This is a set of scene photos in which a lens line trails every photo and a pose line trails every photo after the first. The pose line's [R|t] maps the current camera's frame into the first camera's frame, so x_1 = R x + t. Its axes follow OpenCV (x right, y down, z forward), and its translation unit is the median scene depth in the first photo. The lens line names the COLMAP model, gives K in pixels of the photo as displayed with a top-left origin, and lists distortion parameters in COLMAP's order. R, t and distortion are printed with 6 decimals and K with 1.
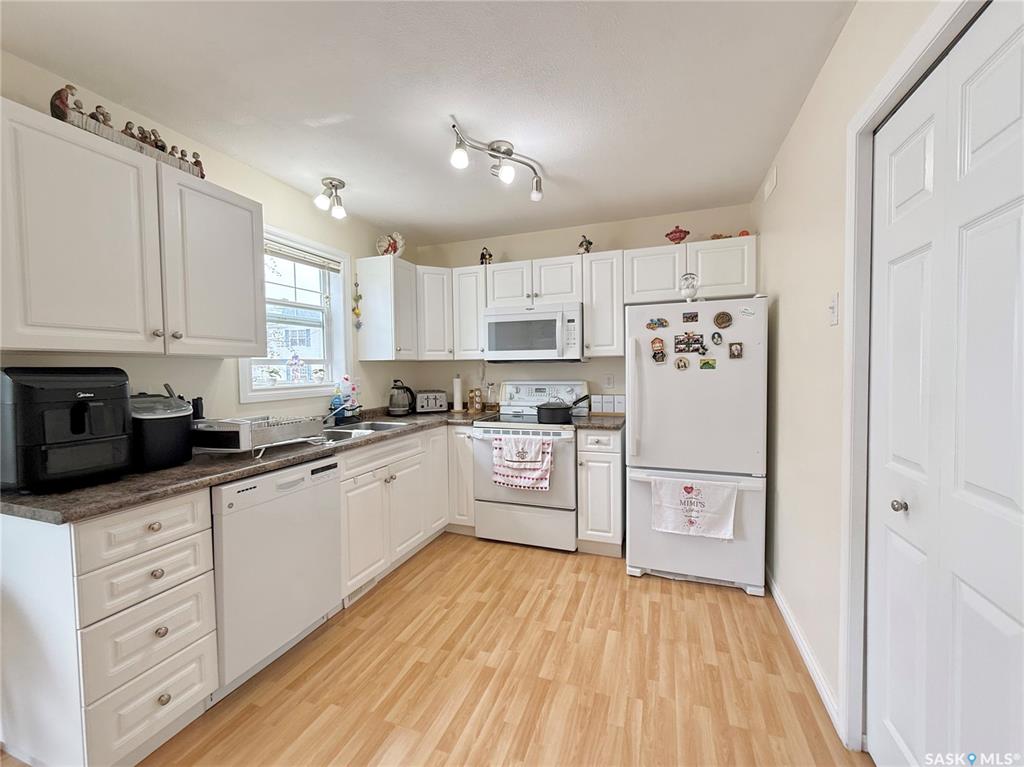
lens RADIAL K [[417.3, 0, 516.2], [0, 417.3, 383.5], [0, 0, 1]] dist [0.000911, 0.000177]
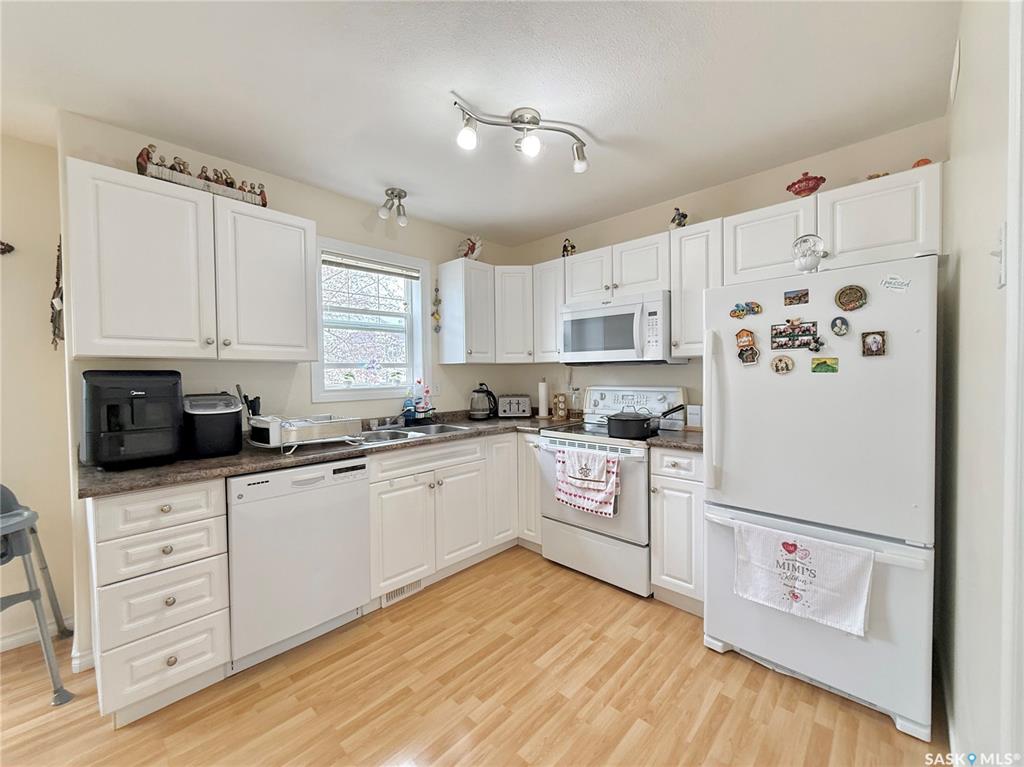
lens RADIAL K [[414.5, 0, 512.0], [0, 414.5, 383.5], [0, 0, 1]] dist [0.001141, 0.000008]
pose [[0.916956, 0.011452, -0.398824, 0.224767], [-0.014770, 0.999877, -0.005249, -0.005134], [0.398715, 0.010704, 0.917012, 0.159698]]
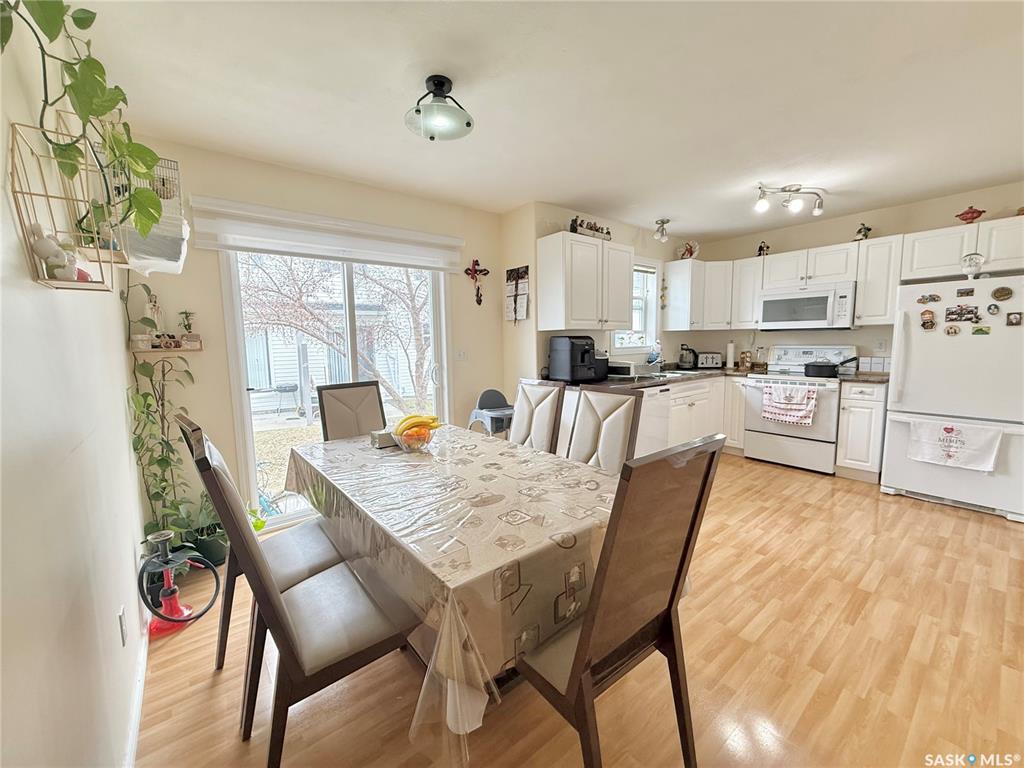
lens RADIAL K [[409.2, 0, 510.5], [0, 409.2, 383.7], [0, 0, 1]] dist [0.001687, 0.000194]
pose [[0.851591, 0.055065, -0.521307, -0.070168], [-0.013903, 0.996490, 0.082547, 0.024362], [0.524023, -0.063048, 0.849368, -0.648114]]
